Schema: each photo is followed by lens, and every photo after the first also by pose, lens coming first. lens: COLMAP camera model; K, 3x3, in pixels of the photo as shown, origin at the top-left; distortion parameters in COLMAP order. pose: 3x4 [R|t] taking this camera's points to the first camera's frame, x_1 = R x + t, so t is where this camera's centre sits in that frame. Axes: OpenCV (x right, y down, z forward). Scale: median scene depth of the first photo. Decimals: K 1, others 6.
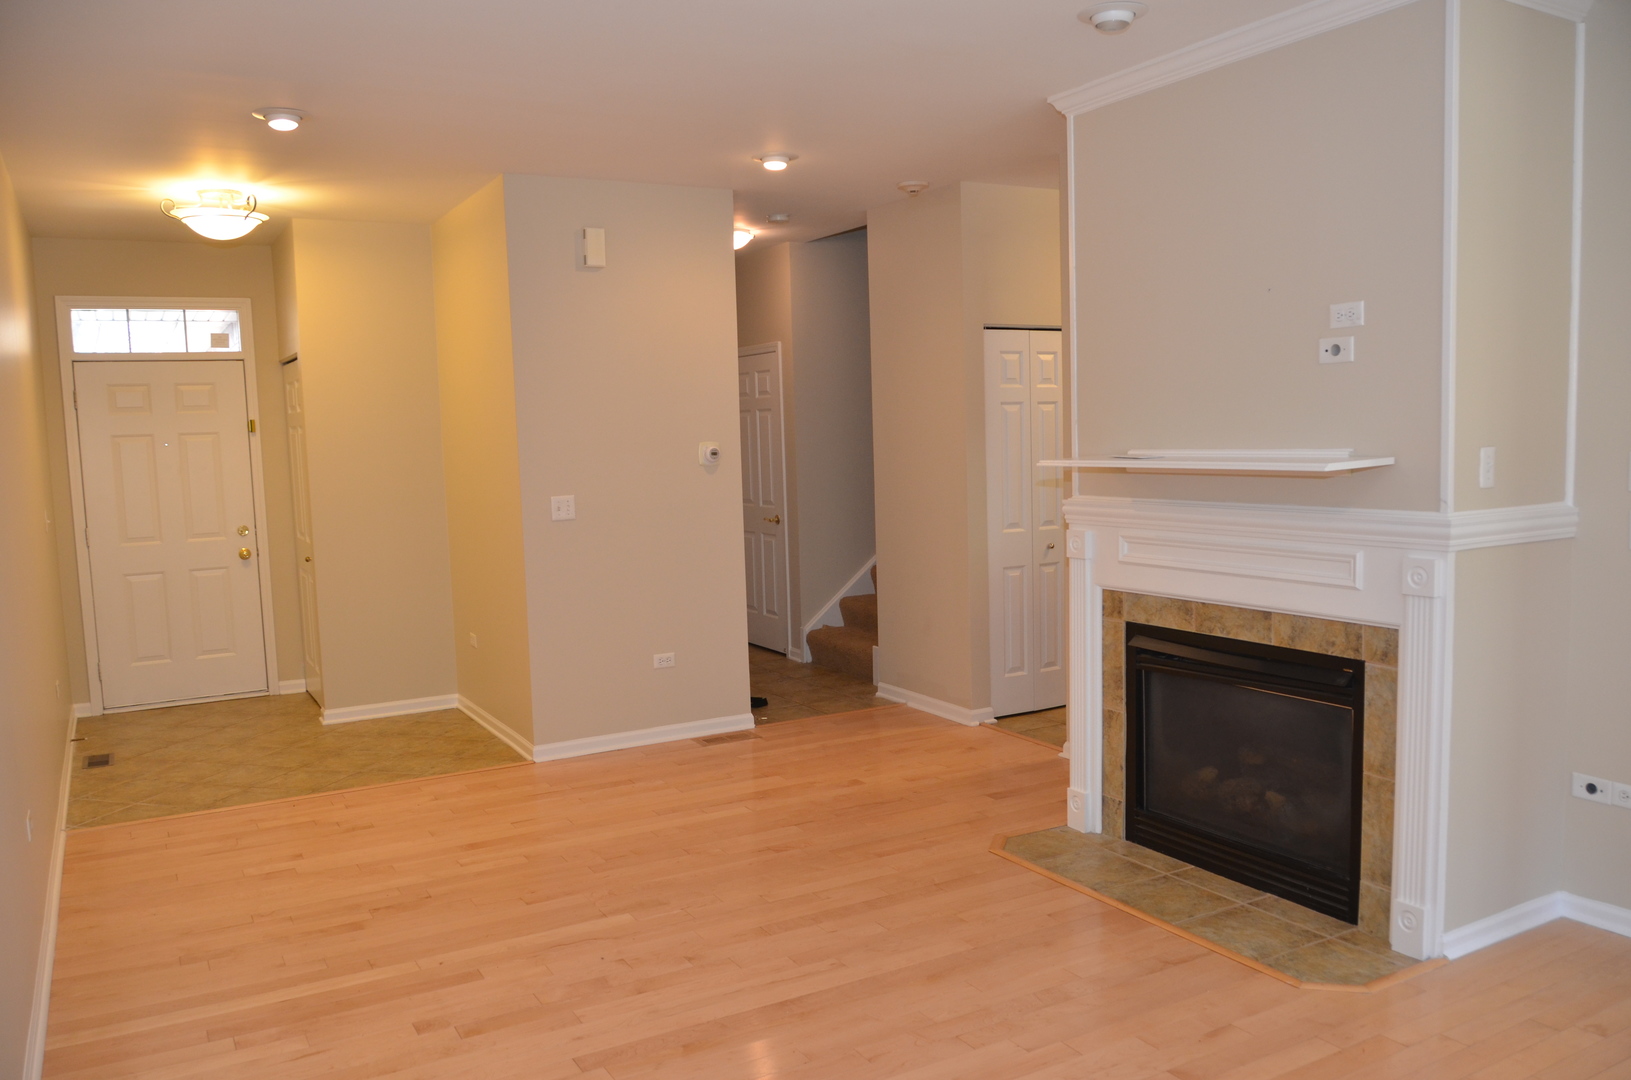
lens RADIAL K [[1249.0, 0, 815.2], [0, 1249.0, 554.0], [0, 0, 1]] dist [-0.048238, 0.006235]
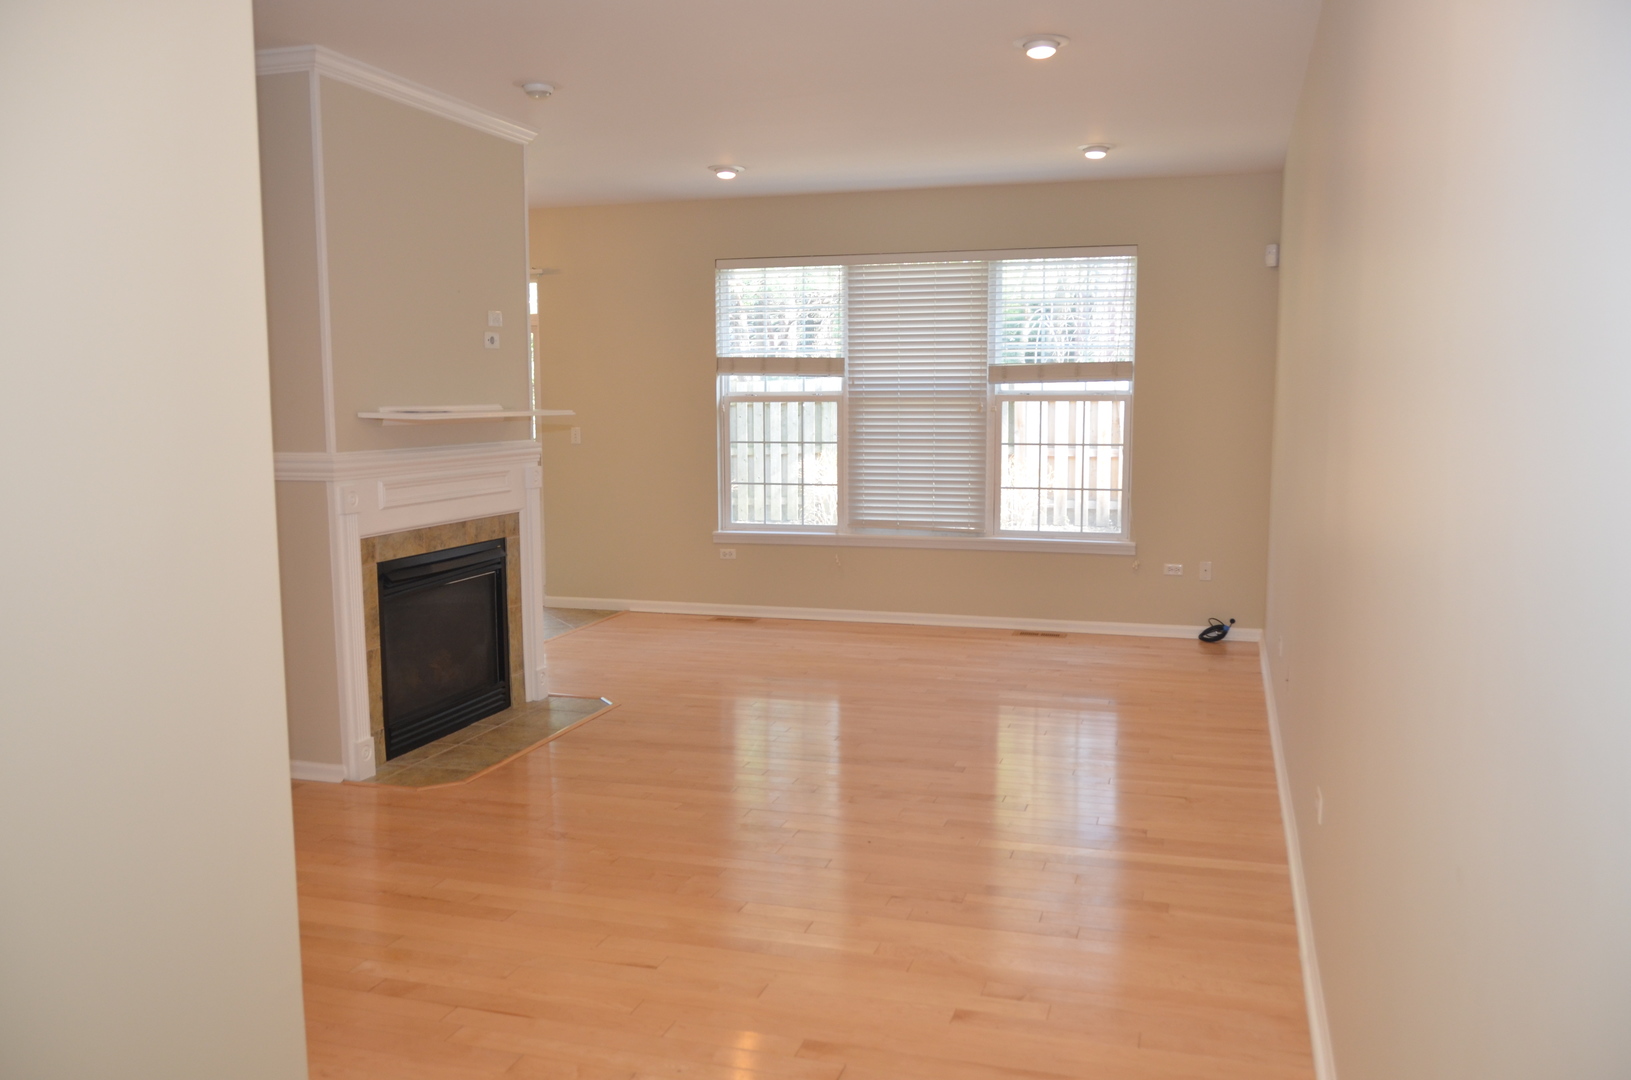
lens RADIAL K [[1296.5, 0, 809.2], [0, 1296.5, 563.1], [0, 0, 1]] dist [-0.030342, 0.006742]
pose [[-0.676761, -0.061580, 0.733623, -1.031512], [0.097477, 0.980227, 0.172201, -0.128381], [-0.729721, 0.188051, -0.657376, 1.784420]]
